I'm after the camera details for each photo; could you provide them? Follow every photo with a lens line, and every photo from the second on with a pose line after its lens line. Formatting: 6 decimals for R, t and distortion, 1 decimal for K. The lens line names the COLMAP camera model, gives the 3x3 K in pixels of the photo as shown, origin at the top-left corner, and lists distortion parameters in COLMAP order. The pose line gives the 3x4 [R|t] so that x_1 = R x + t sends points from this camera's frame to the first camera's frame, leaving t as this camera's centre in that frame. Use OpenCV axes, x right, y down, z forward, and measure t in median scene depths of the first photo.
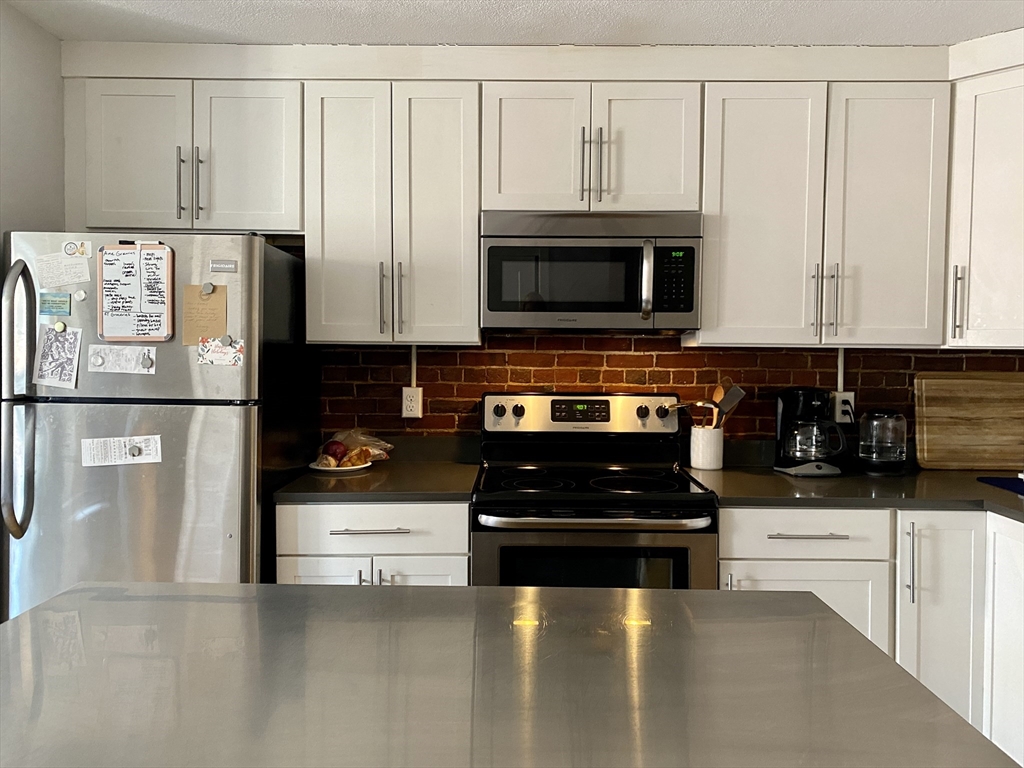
lens RADIAL K [[720.6, 0, 512.0], [0, 720.6, 384.0], [0, 0, 1]] dist [0.007163, -0.000521]
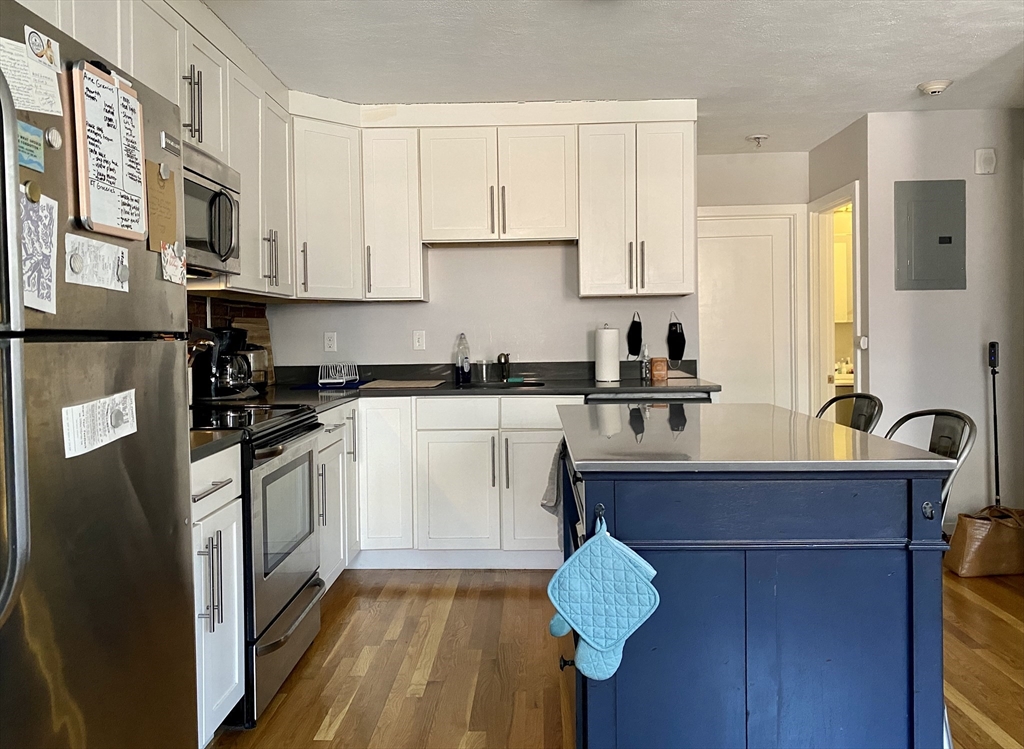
lens RADIAL K [[817.9, 0, 512.0], [0, 817.9, 374.5], [0, 0, 1]] dist [-0.000387, -0.001143]
pose [[0.007071, -0.059434, 0.998207, -1.215037], [0.055355, 0.996725, 0.058954, 0.034602], [-0.998442, 0.054839, 0.010338, 0.667254]]
